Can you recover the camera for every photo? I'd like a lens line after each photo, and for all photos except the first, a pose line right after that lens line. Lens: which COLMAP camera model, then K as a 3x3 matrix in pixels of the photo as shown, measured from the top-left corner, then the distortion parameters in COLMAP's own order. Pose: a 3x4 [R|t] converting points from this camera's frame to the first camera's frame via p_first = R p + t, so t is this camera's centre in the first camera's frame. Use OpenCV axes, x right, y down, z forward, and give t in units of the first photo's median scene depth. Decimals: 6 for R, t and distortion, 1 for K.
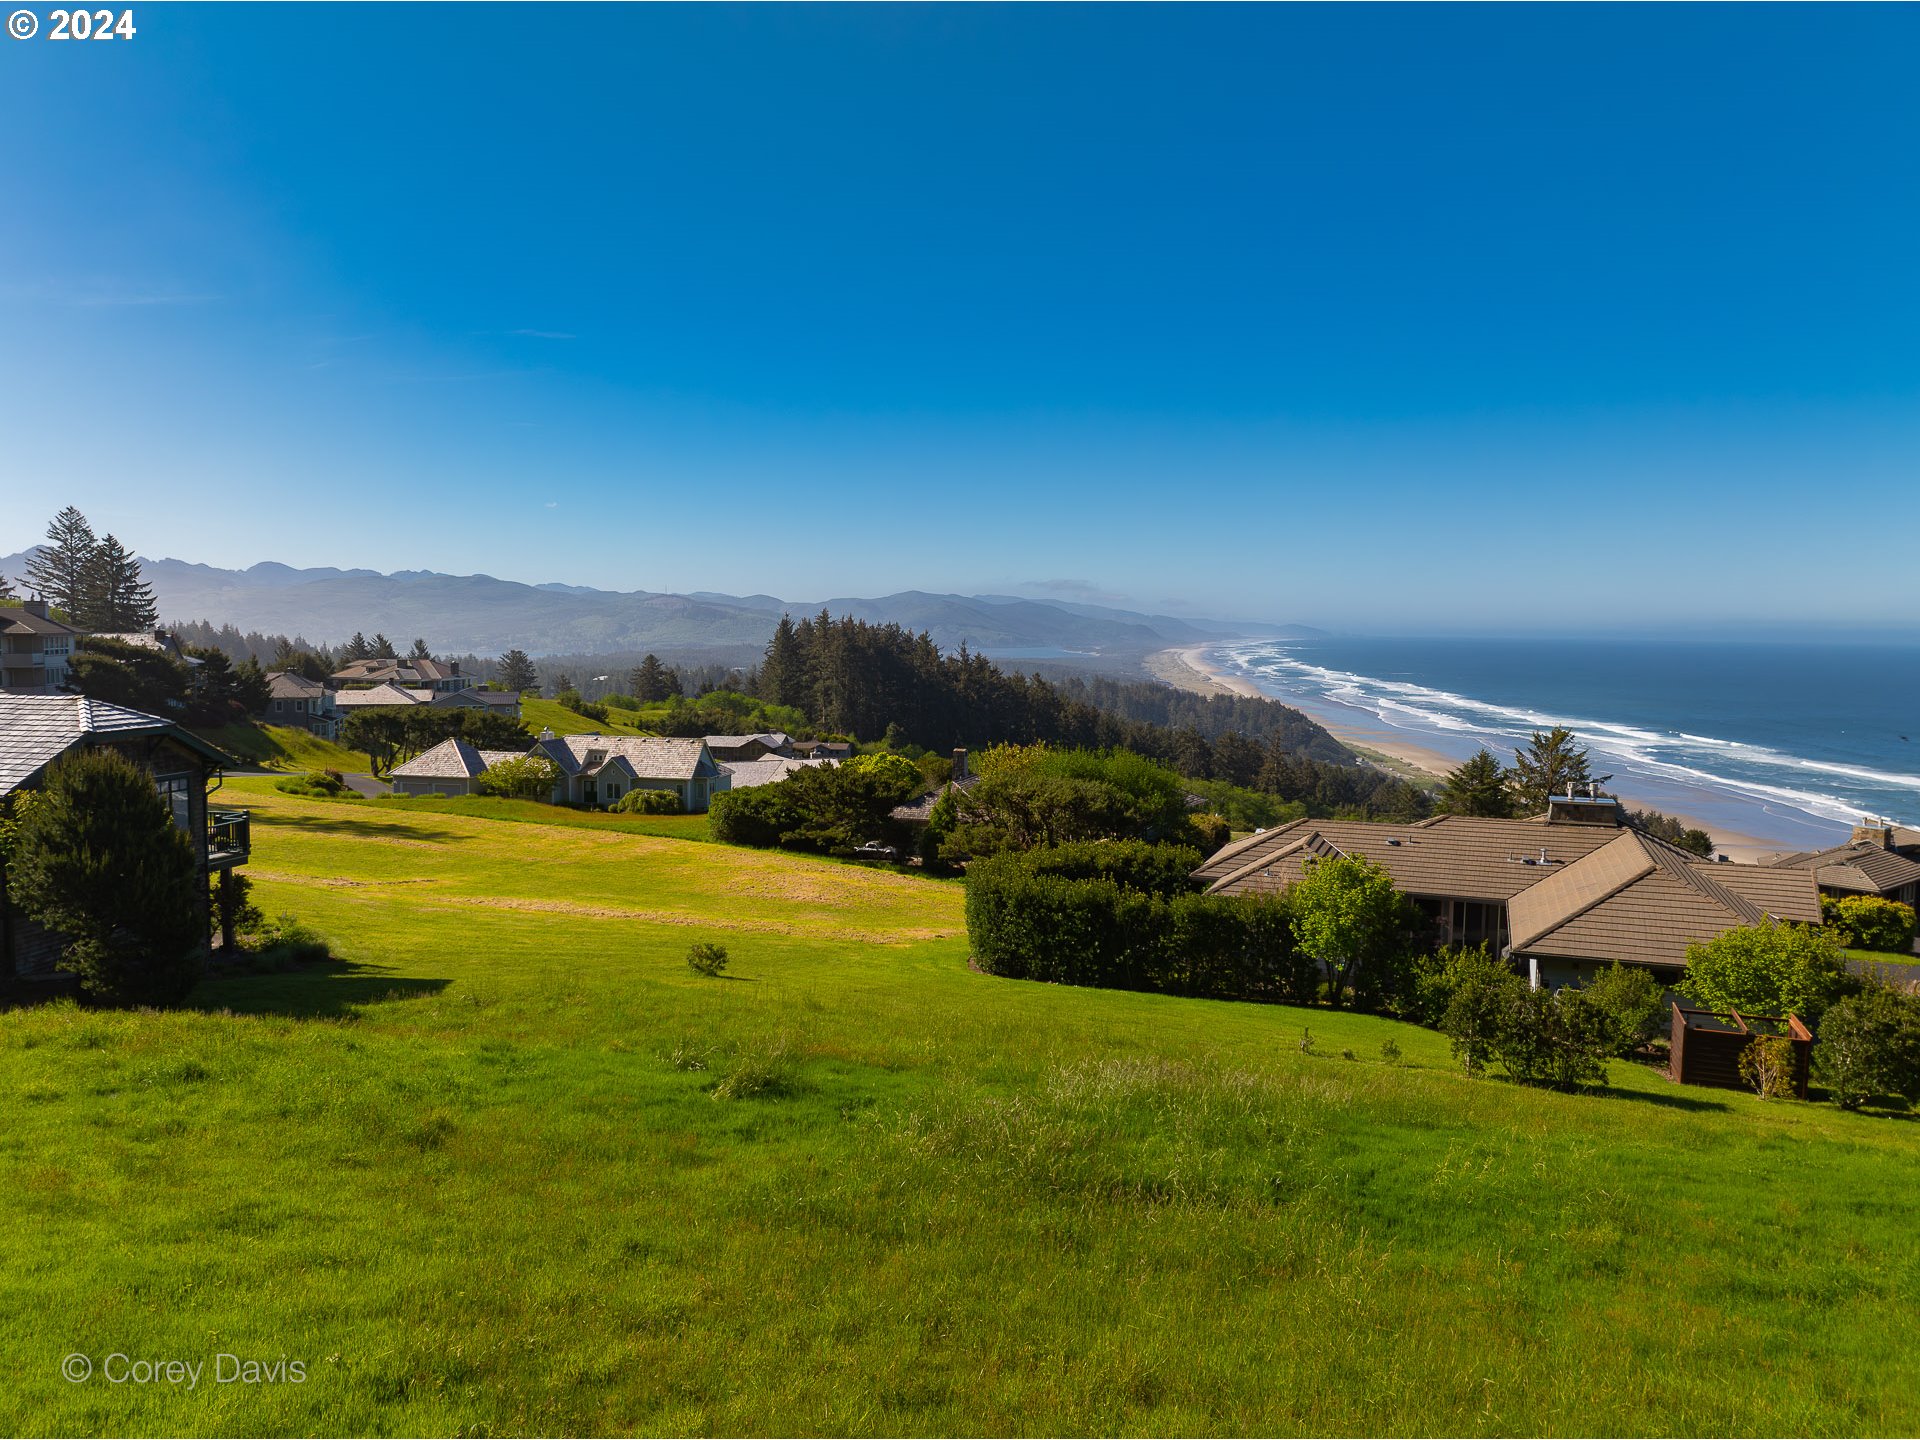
lens RADIAL K [[1352.6, 0, 952.4], [0, 1352.6, 713.9], [0, 0, 1]] dist [-0.031190, -0.010411]
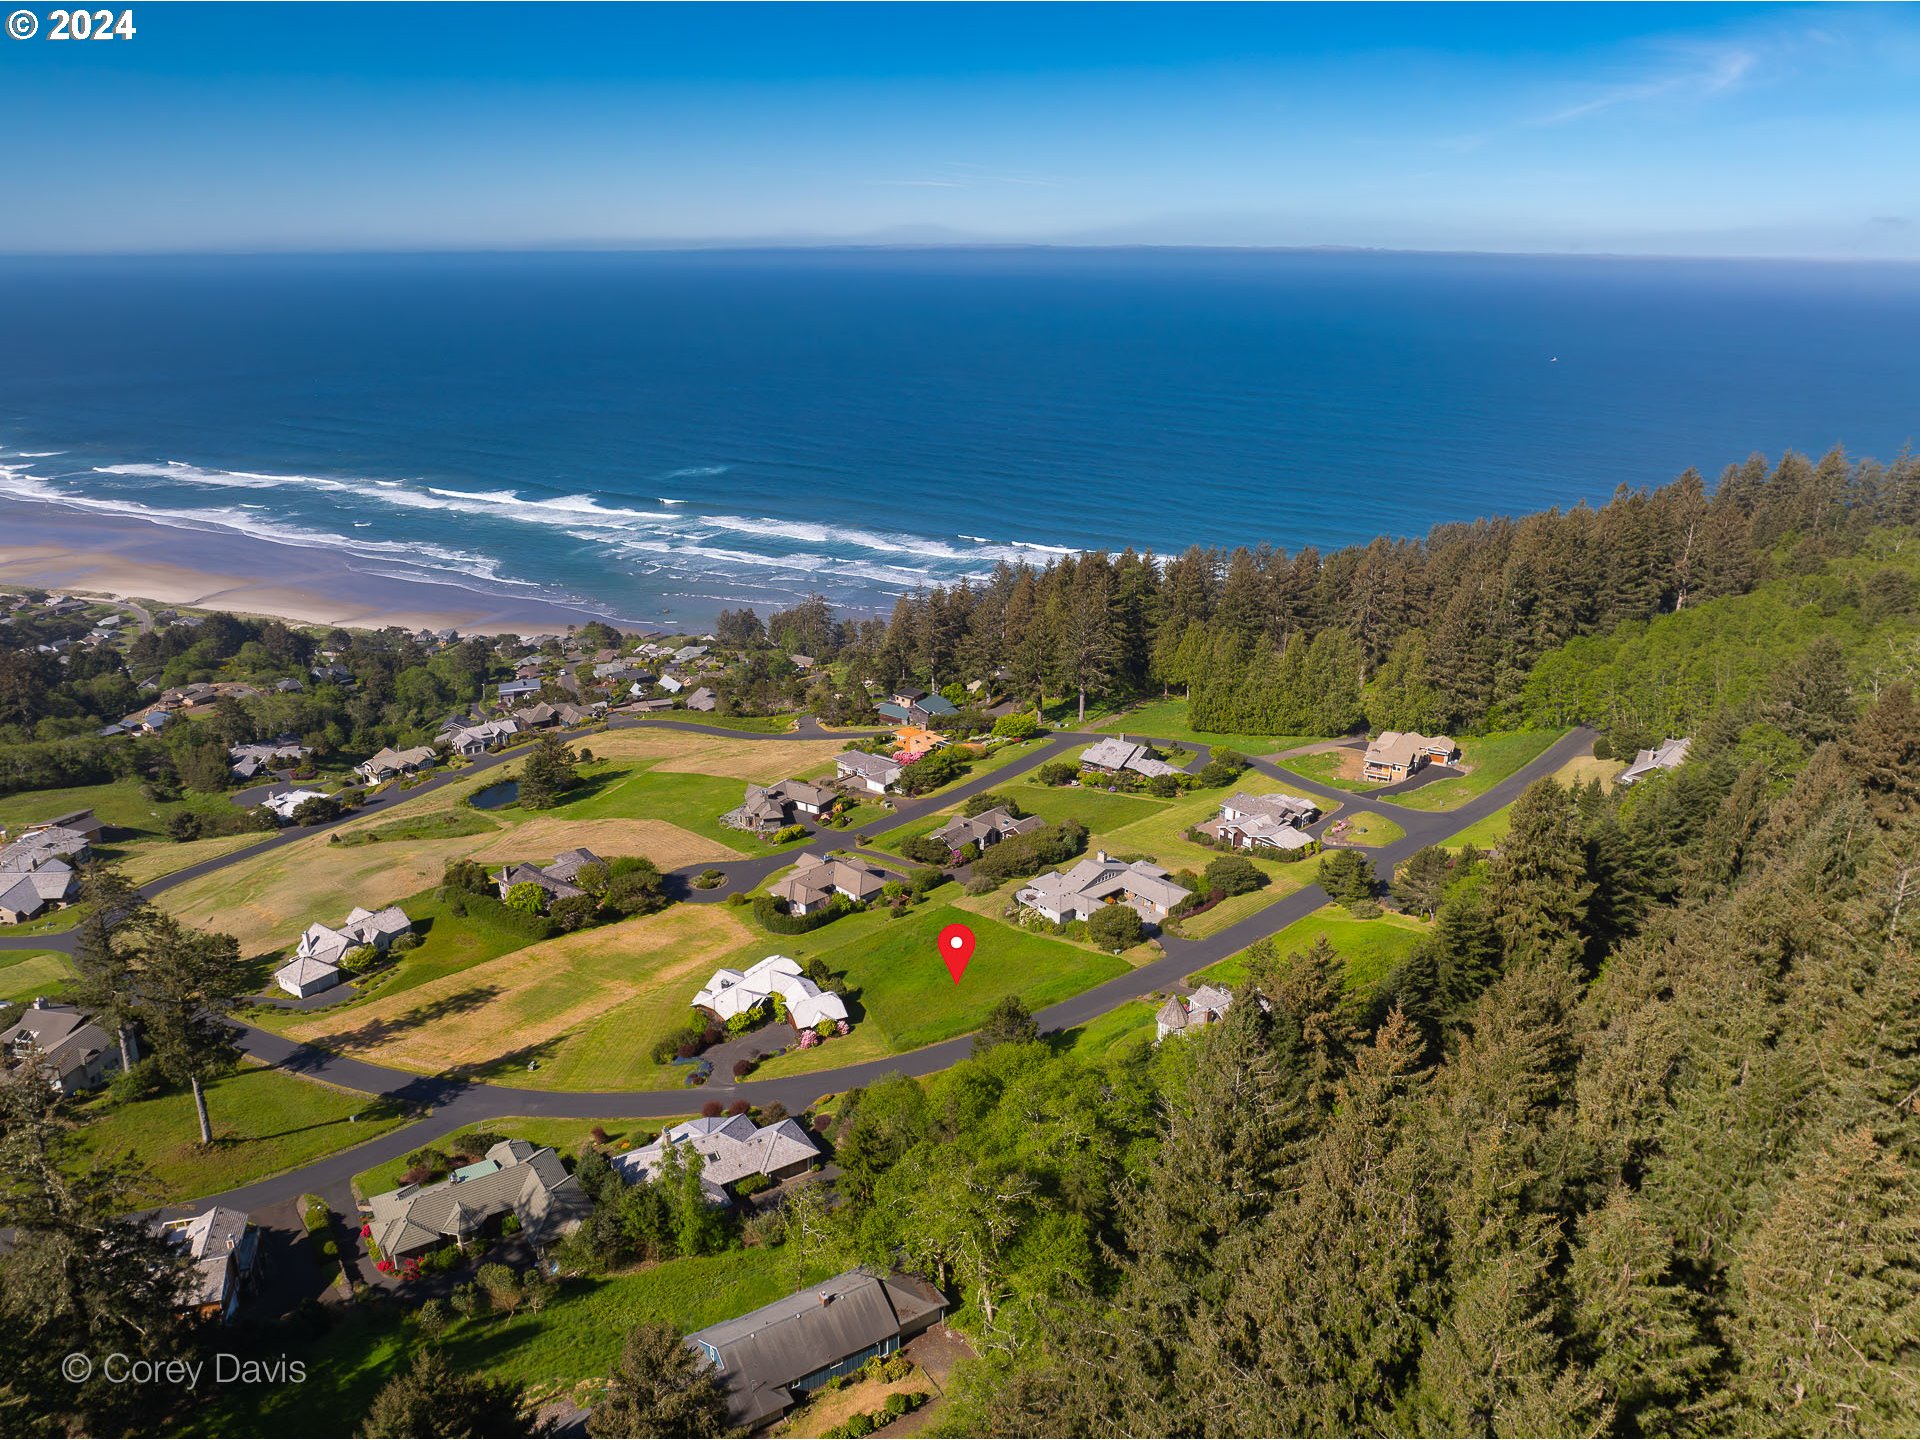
lens RADIAL K [[1352.6, 0, 955.1], [0, 1352.6, 716.4], [0, 0, 1]] dist [-0.031190, -0.010411]
pose [[0.403191, -0.307309, 0.861973, -1.621007], [0.061252, 0.948878, 0.309642, -0.900079], [-0.913064, -0.072047, 0.401403, -0.681377]]
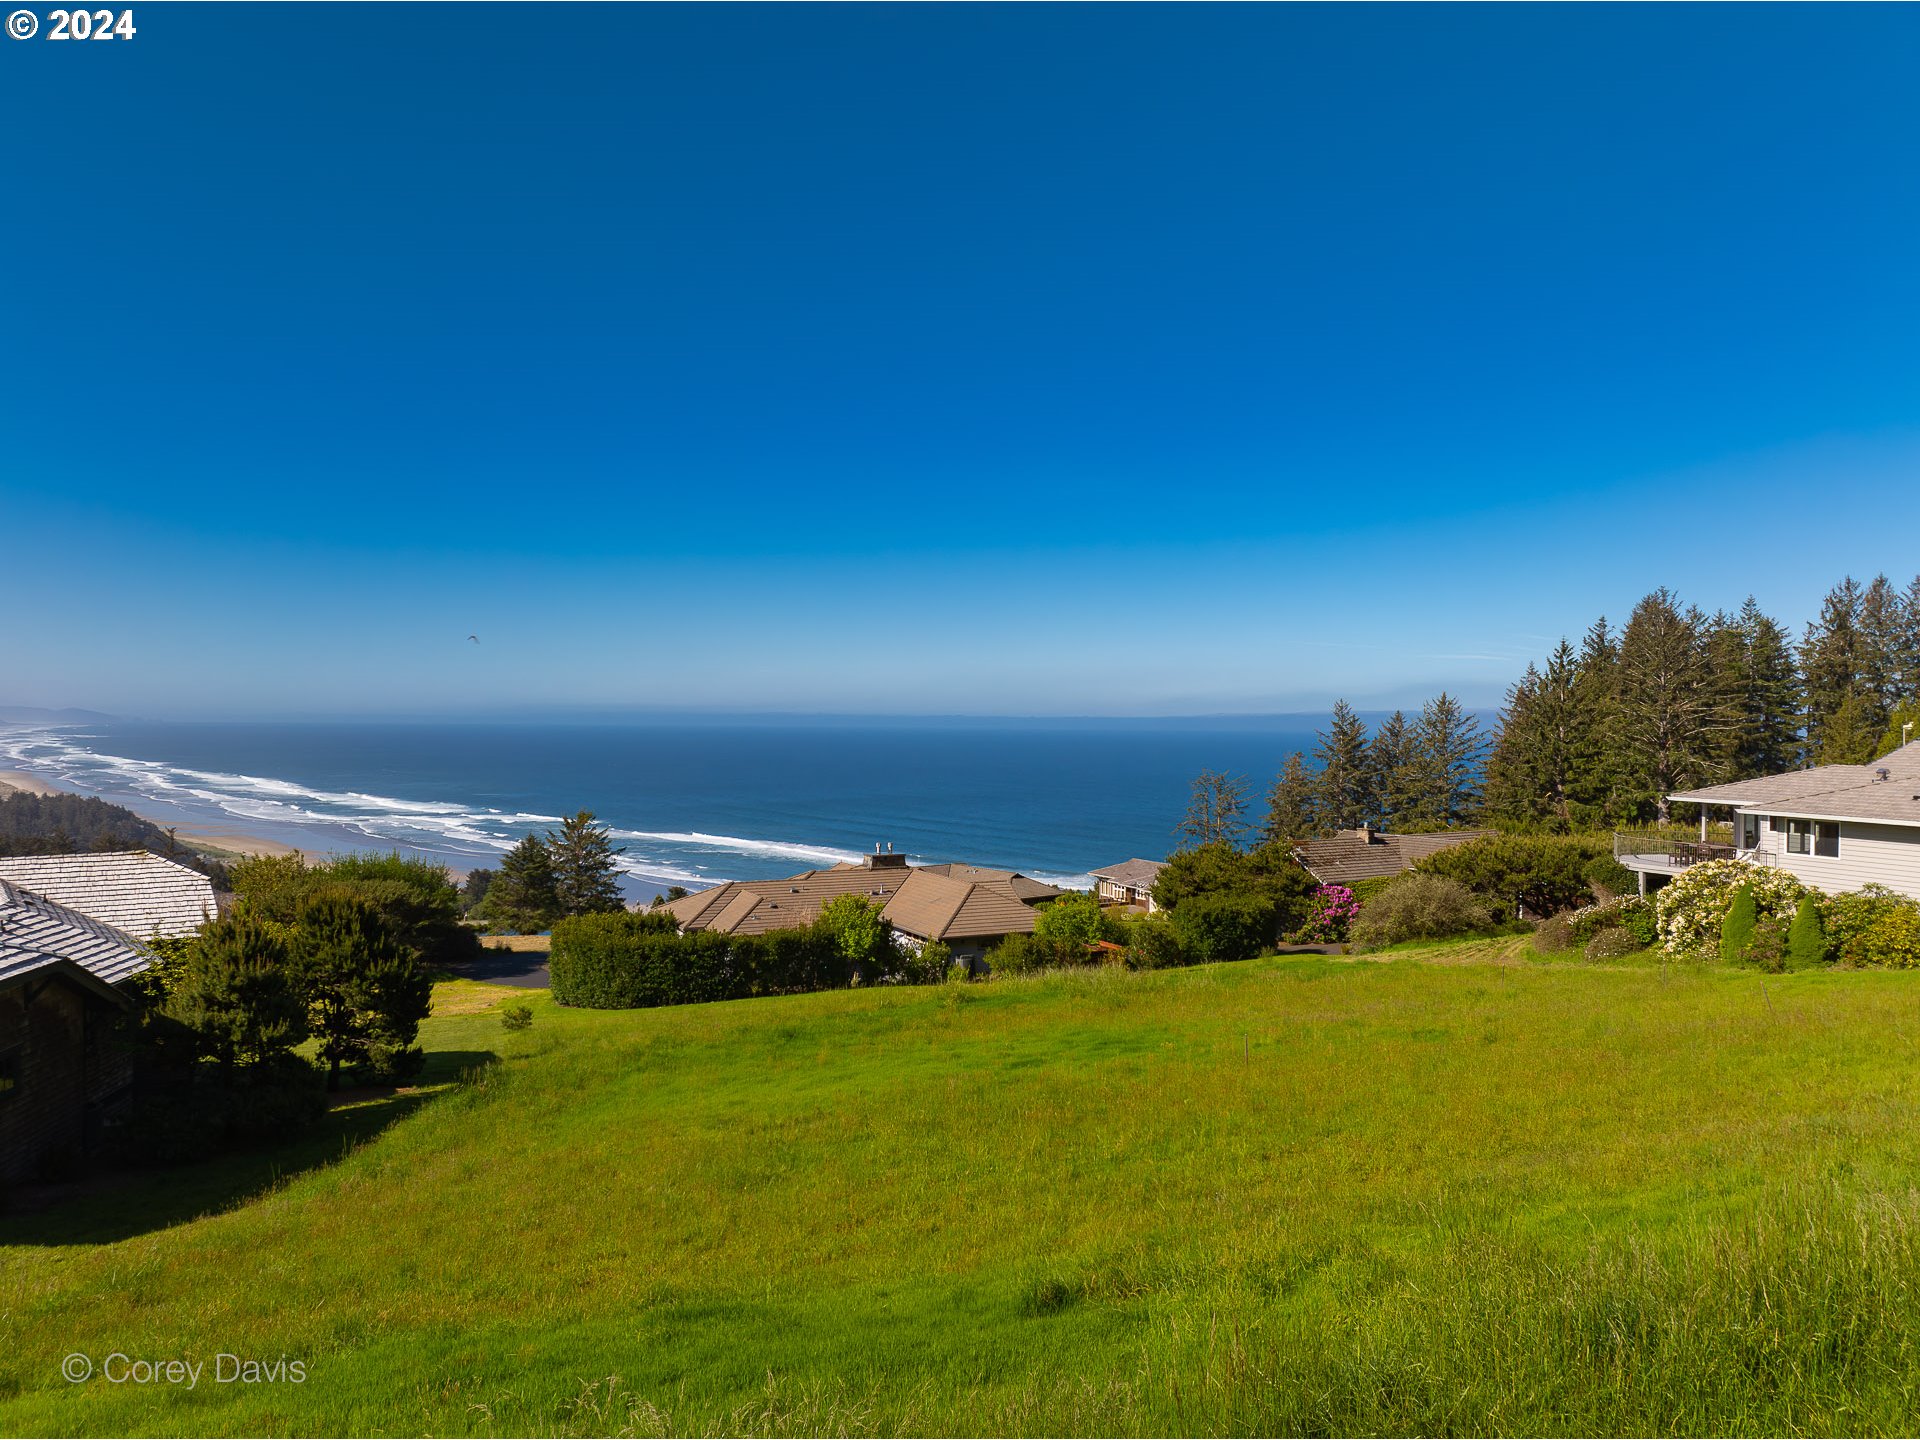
lens RADIAL K [[1352.6, 0, 948.3], [0, 1352.6, 702.2], [0, 0, 1]] dist [-0.031190, -0.010411]
pose [[0.676081, 0.005021, 0.736810, -0.288426], [0.047521, 0.997598, -0.050401, -0.013668], [-0.735293, 0.069089, 0.674219, -0.072438]]
